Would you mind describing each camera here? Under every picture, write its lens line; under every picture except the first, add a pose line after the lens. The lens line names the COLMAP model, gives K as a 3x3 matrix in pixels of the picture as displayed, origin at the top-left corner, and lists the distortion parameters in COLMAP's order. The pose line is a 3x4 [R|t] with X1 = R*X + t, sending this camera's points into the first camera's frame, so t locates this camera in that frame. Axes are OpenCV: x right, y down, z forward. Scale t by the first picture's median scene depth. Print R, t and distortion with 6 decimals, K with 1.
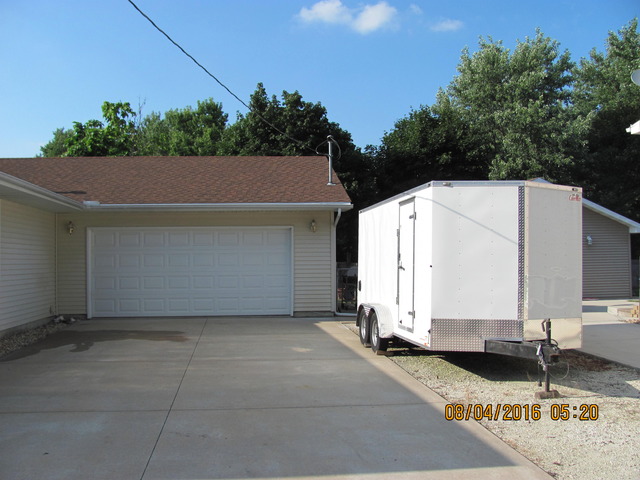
lens RADIAL K [[674.1, 0, 319.2], [0, 674.1, 253.7], [0, 0, 1]] dist [-0.231692, 0.286778]
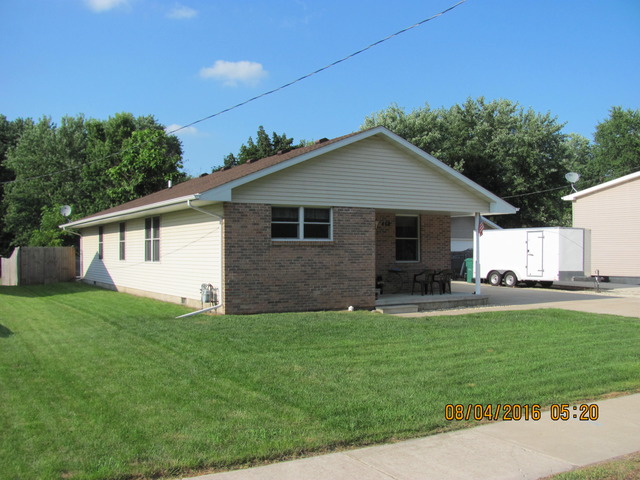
lens RADIAL K [[674.1, 0, 319.2], [0, 674.1, 253.7], [0, 0, 1]] dist [-0.231692, 0.286778]
pose [[0.916415, 0.008197, 0.400145, -0.553026], [-0.012210, 0.999897, 0.007481, 0.001891], [-0.400043, -0.011741, 0.916421, -0.360053]]
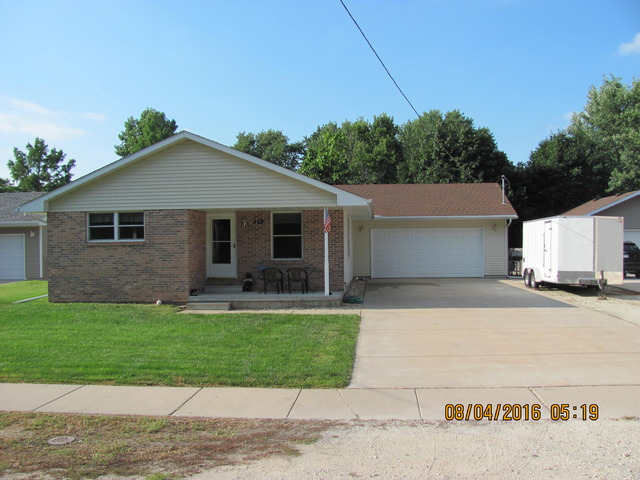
lens RADIAL K [[678.1, 0, 319.8], [0, 678.1, 251.2], [0, 0, 1]] dist [-0.178786, -0.004067]
pose [[0.979669, 0.001991, -0.200610, -0.054804], [0.001731, 0.999830, 0.018375, -0.006142], [0.200612, -0.018348, 0.979499, -0.422910]]
